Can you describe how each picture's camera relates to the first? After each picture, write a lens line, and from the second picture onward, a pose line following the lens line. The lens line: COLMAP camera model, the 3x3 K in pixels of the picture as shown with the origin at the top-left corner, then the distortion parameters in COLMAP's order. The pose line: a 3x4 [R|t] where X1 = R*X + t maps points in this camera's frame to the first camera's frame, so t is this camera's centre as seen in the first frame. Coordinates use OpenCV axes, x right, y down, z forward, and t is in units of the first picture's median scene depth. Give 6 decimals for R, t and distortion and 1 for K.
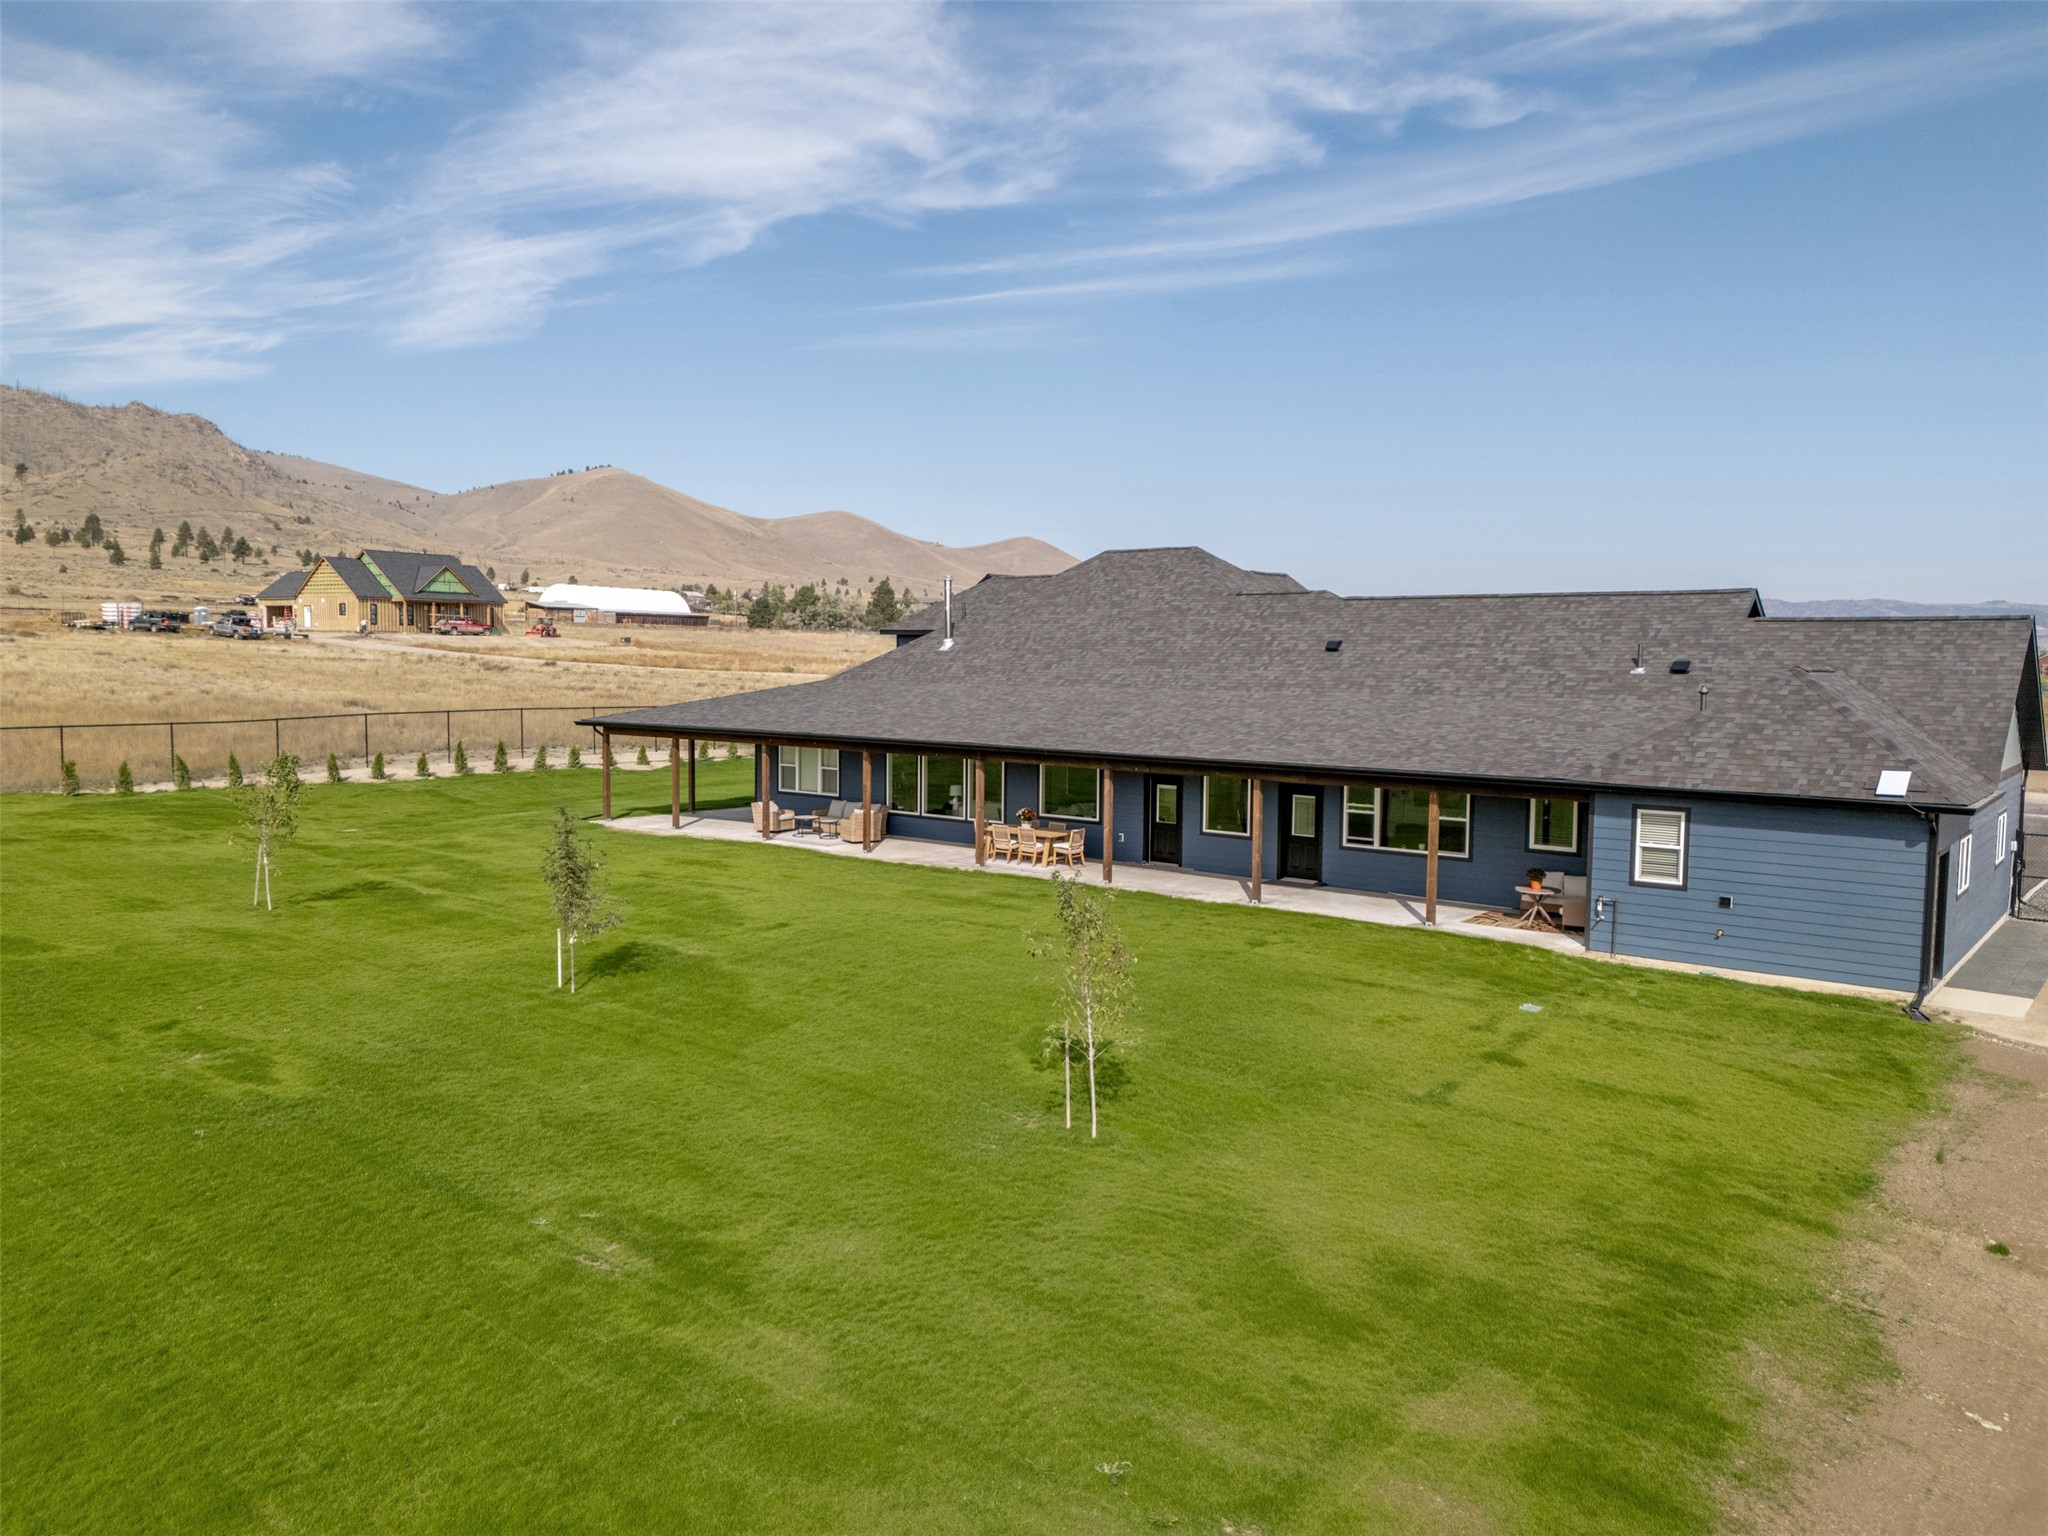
lens RADIAL K [[1503.7, 0, 1024.0], [0, 1503.7, 768.0], [0, 0, 1]] dist [0.080594, -0.091936]
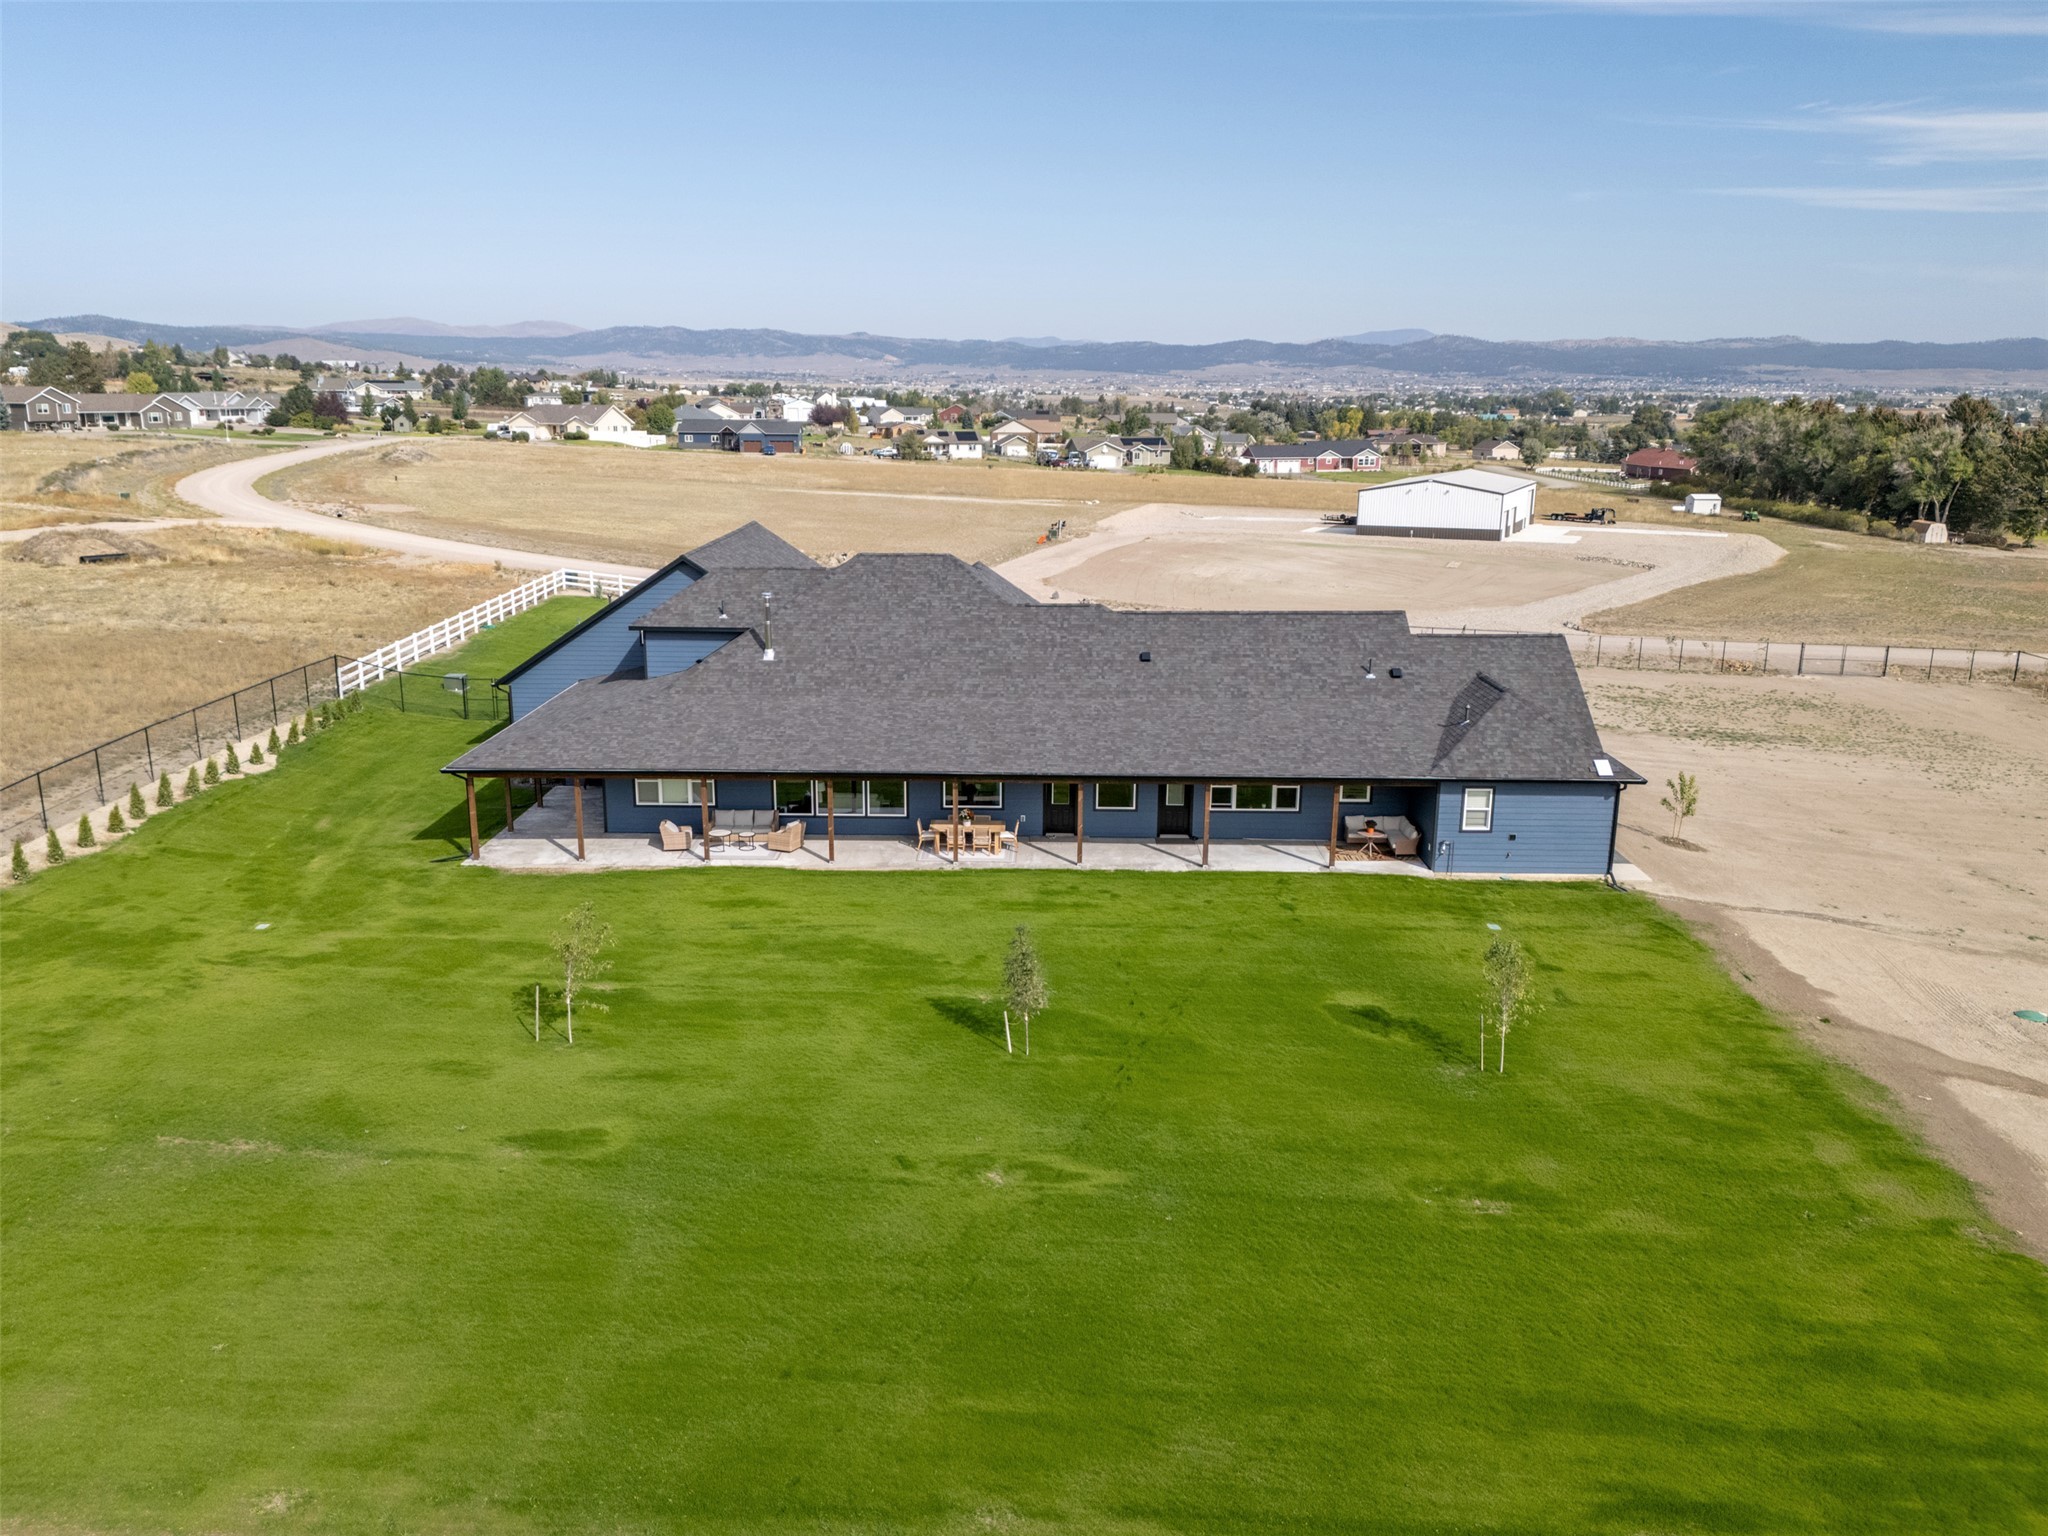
lens RADIAL K [[1566.2, 0, 988.7], [0, 1566.2, 769.3], [0, 0, 1]] dist [0.085989, -0.096549]
pose [[0.799143, -0.151914, 0.581629, -0.100191], [0.053890, 0.981750, 0.182379, -0.033062], [-0.598720, -0.114403, 0.792746, -0.007036]]
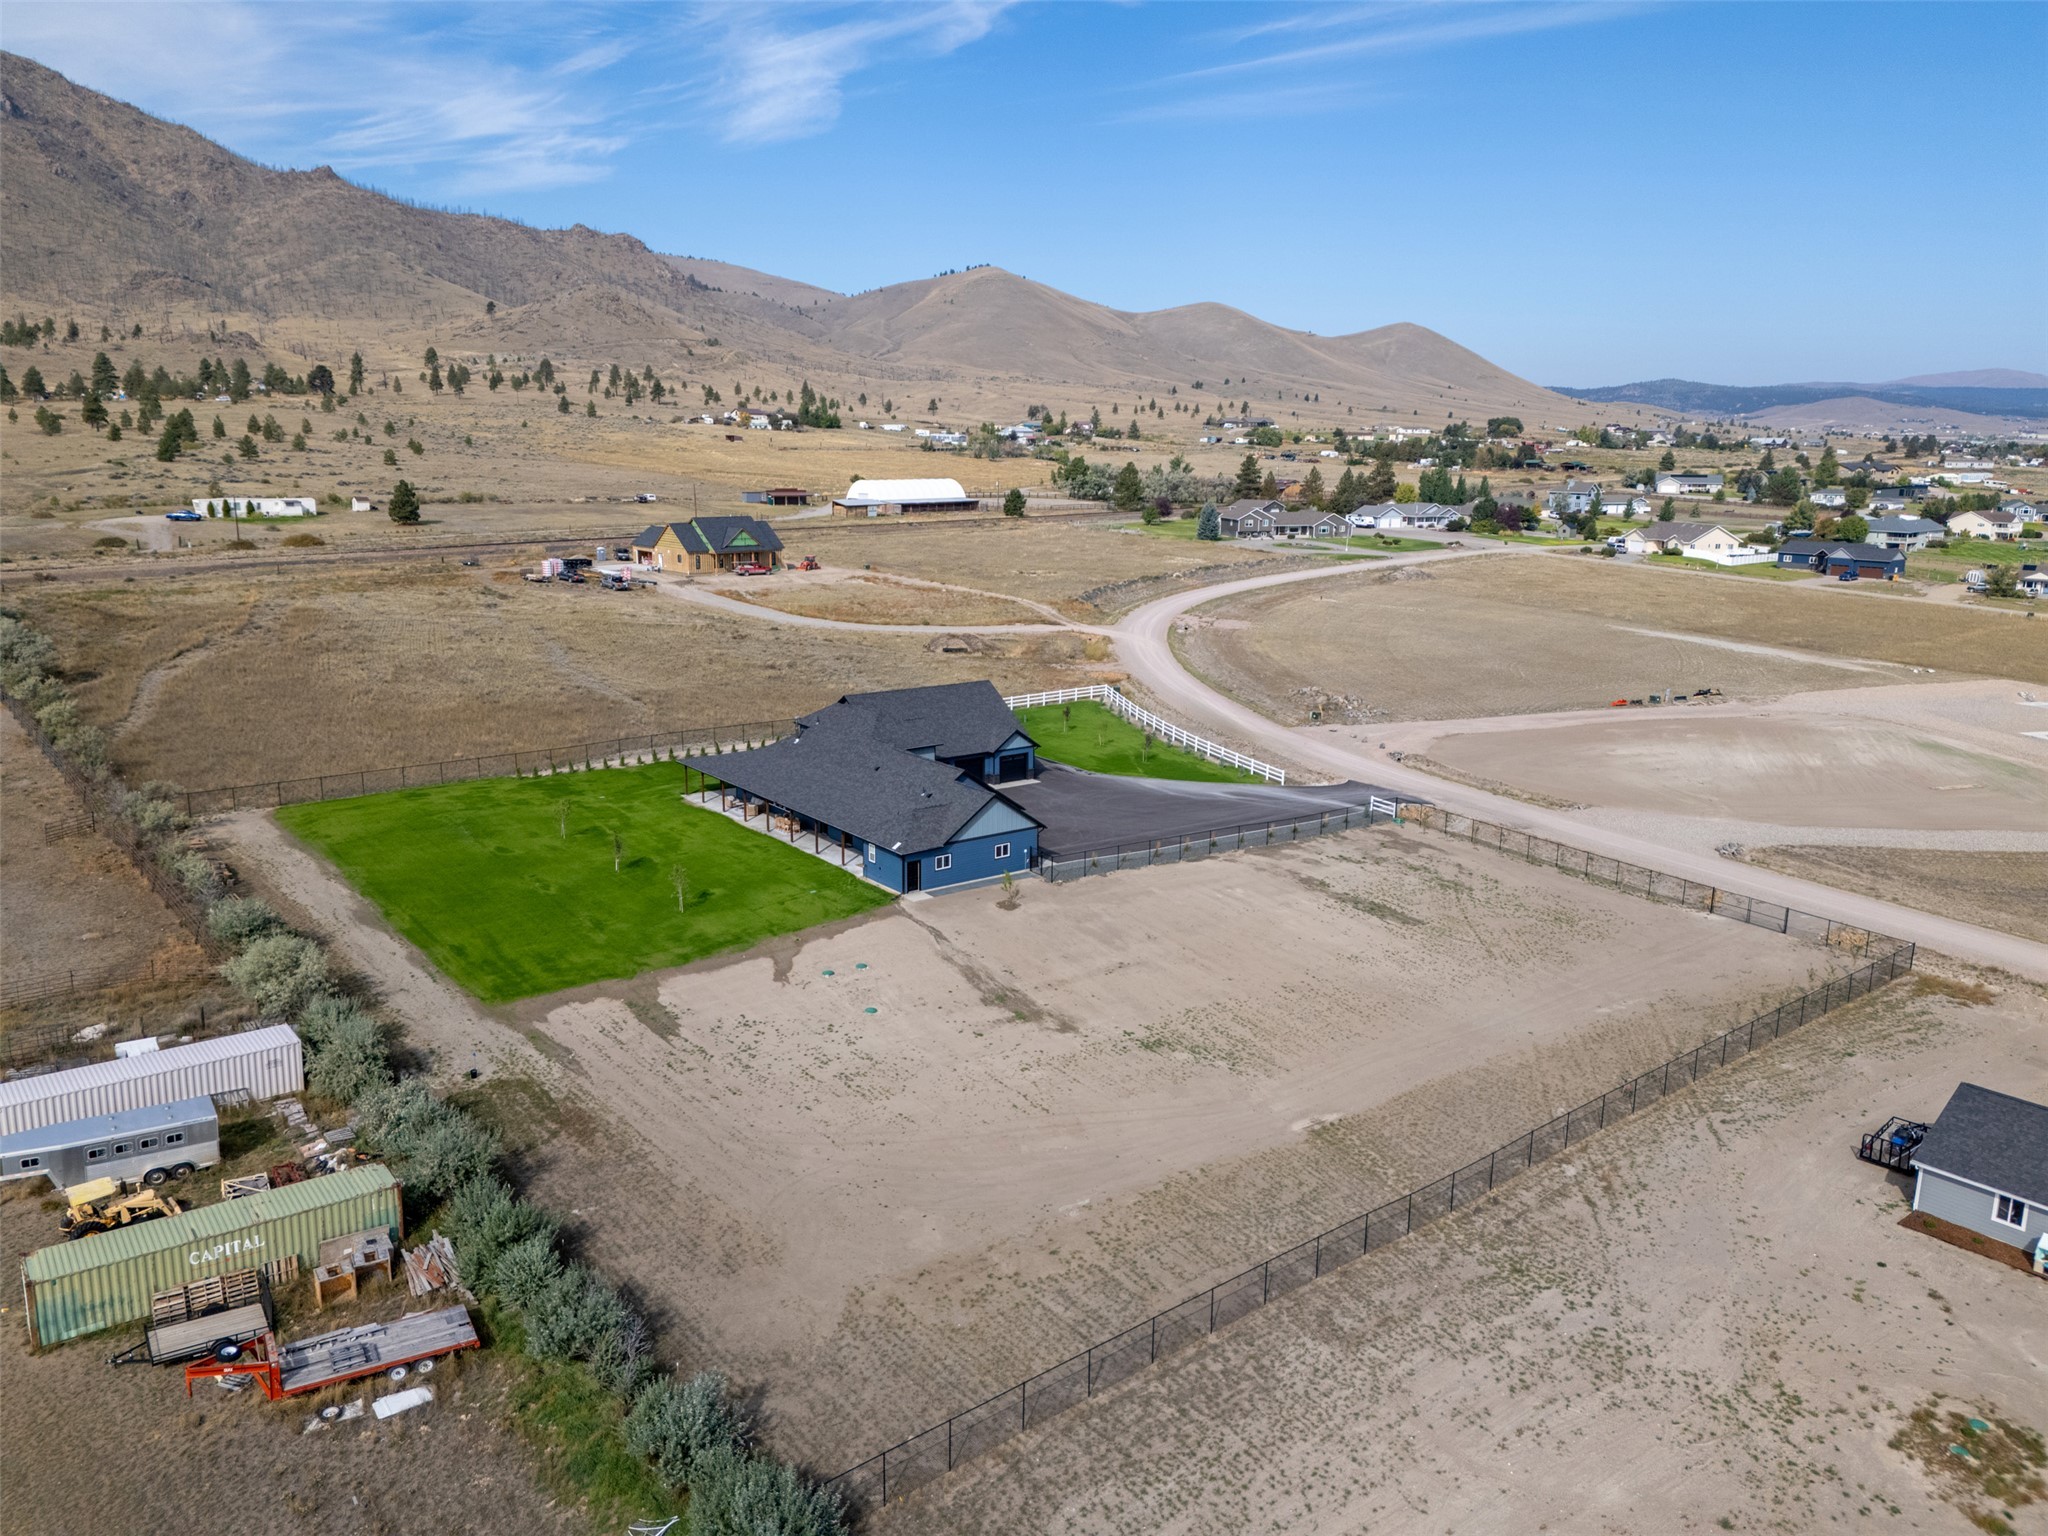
lens RADIAL K [[1503.7, 0, 1024.0], [0, 1503.7, 768.0], [0, 0, 1]] dist [0.080594, -0.091936]
pose [[0.968621, 0.053655, -0.242681, 0.167993], [-0.019113, 0.989609, 0.142508, -0.070936], [0.247805, -0.133397, 0.959582, -0.255211]]
